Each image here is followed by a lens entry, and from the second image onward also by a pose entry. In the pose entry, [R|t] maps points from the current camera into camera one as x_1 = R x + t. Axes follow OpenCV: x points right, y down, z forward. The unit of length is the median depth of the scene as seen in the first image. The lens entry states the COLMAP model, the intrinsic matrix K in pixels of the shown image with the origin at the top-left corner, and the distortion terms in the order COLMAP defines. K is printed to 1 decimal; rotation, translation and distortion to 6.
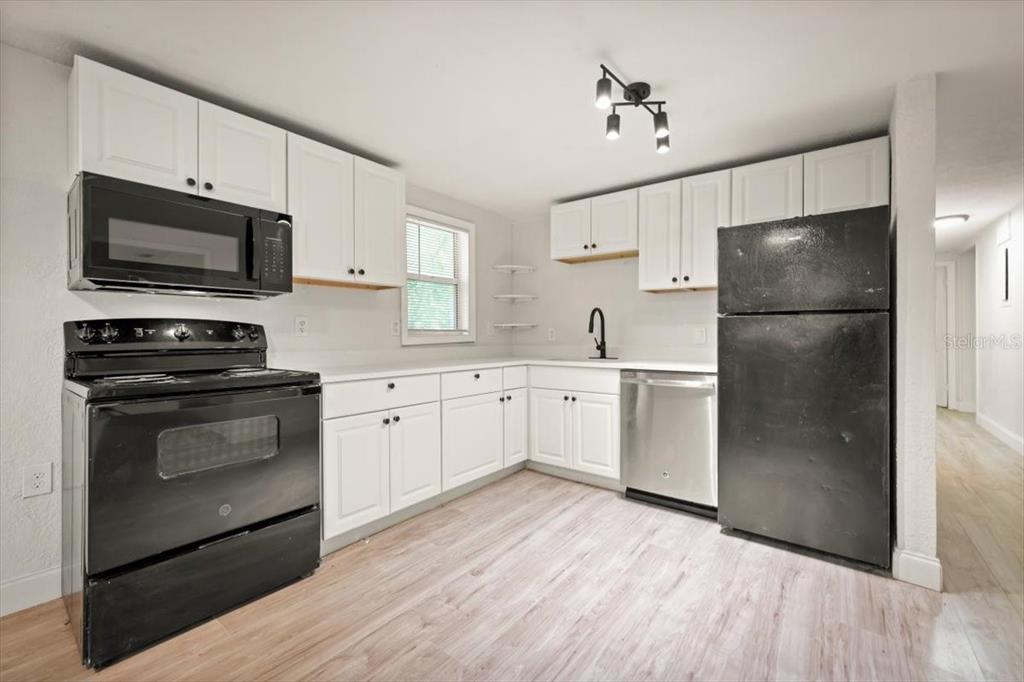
lens RADIAL K [[415.9, 0, 516.1], [0, 415.9, 334.4], [0, 0, 1]] dist [0.000303, -0.000105]
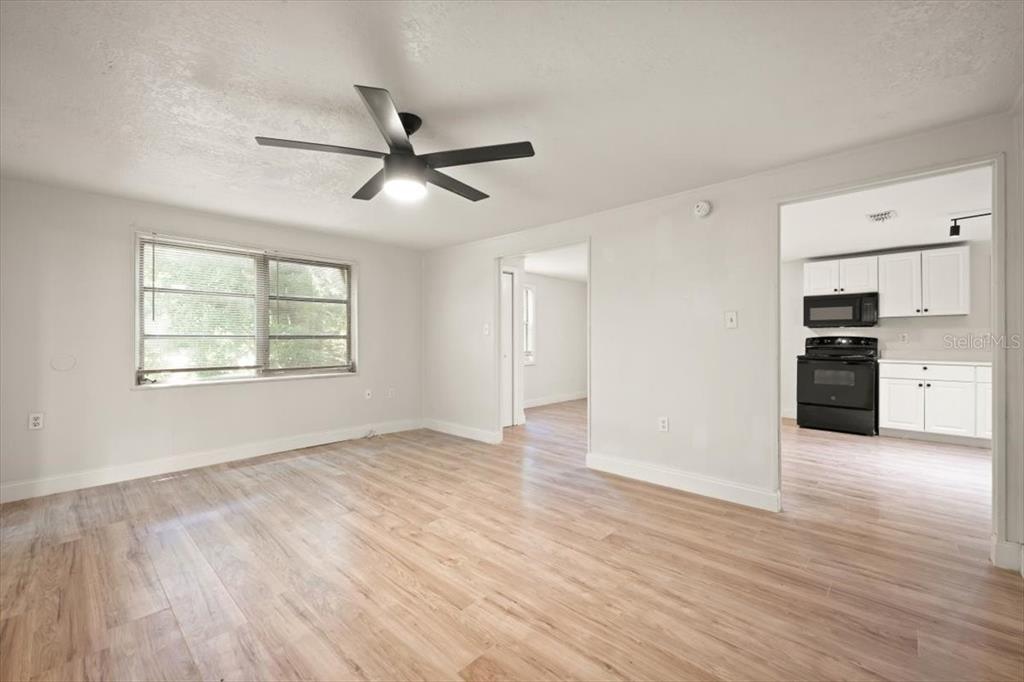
lens RADIAL K [[422.1, 0, 518.9], [0, 422.1, 342.3], [0, 0, 1]] dist [0.001428, -0.000061]
pose [[-0.083237, 0.005614, -0.996514, 1.873997], [0.000417, 0.999984, 0.005598, -0.013571], [0.996530, 0.000050, -0.083238, -0.768855]]
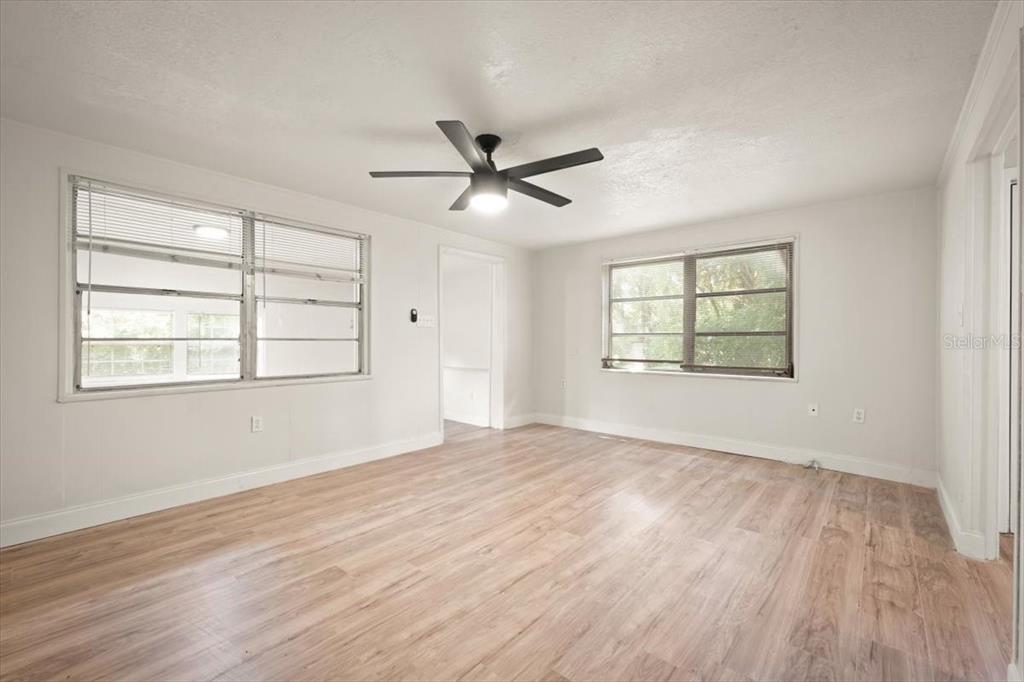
lens RADIAL K [[433.0, 0, 512.0], [0, 433.0, 341.0], [0, 0, 1]] dist [0.002495, 0.000393]
pose [[-0.998604, -0.000142, 0.052817, 0.883037], [0.000139, 0.999986, 0.005304, -0.006064], [-0.052817, 0.005304, -0.998590, -0.042250]]
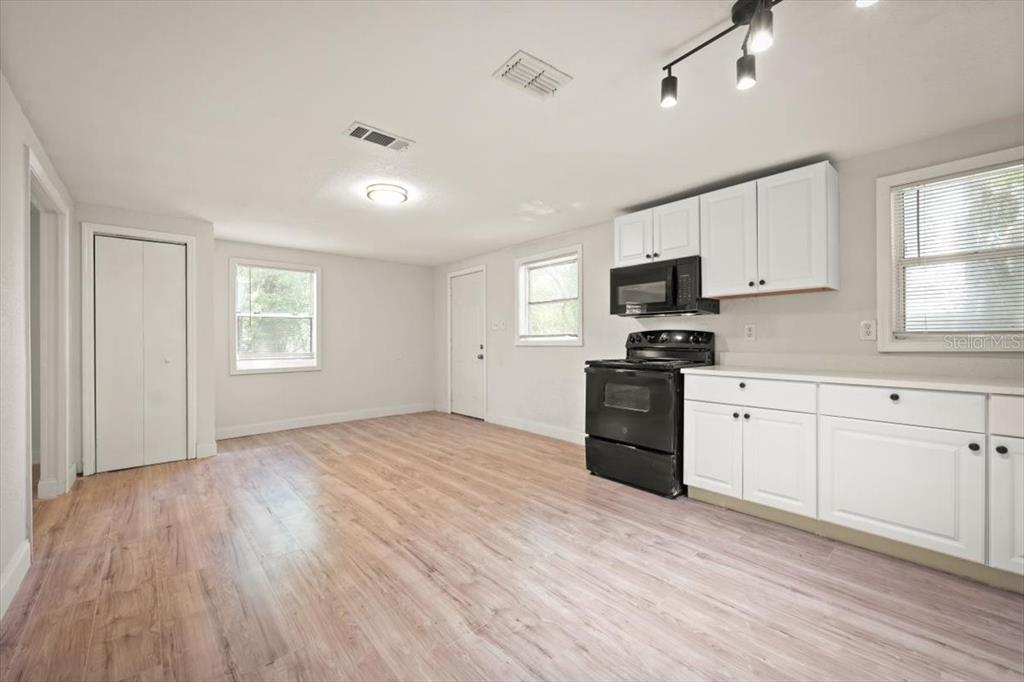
lens RADIAL K [[412.9, 0, 513.0], [0, 412.9, 342.1], [0, 0, 1]] dist [-0.000225, 0.000043]
pose [[-0.183490, 0.010250, -0.982968, 0.893987], [0.003993, 0.999945, 0.009682, -0.005319], [0.983013, -0.002148, -0.183521, 0.593594]]
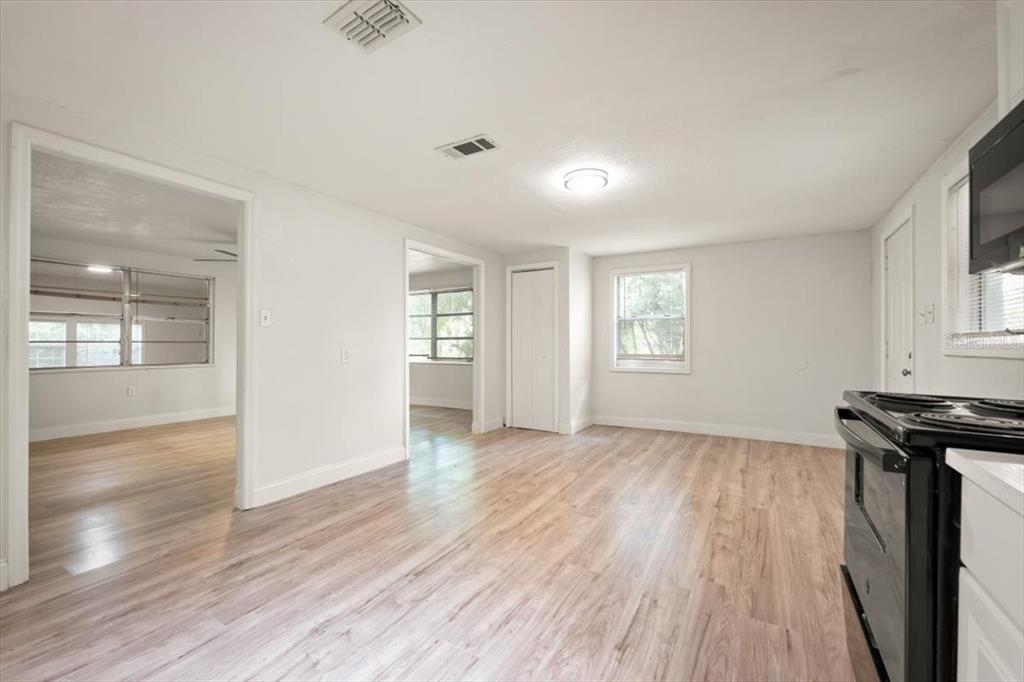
lens RADIAL K [[417.3, 0, 521.7], [0, 417.3, 352.7], [0, 0, 1]] dist [-0.002325, -0.000249]
pose [[-0.990490, 0.005351, -0.137484, -0.007277], [0.001673, 0.999638, 0.026854, -0.002208], [0.137578, 0.026368, -0.990140, 1.136089]]
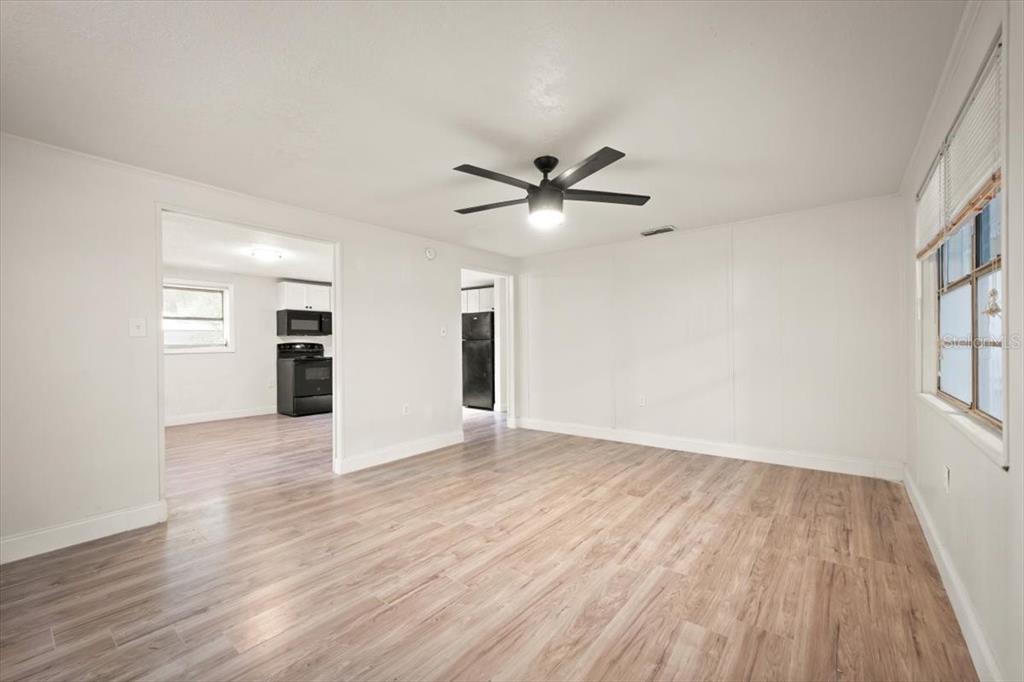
lens RADIAL K [[407.4, 0, 509.4], [0, 407.4, 345.6], [0, 0, 1]] dist [0.001177, 0.000398]
pose [[0.999724, -0.007165, -0.022383, 0.920084], [0.007232, 0.999970, 0.002894, -0.008549], [0.022361, -0.003055, 0.999745, -2.142583]]
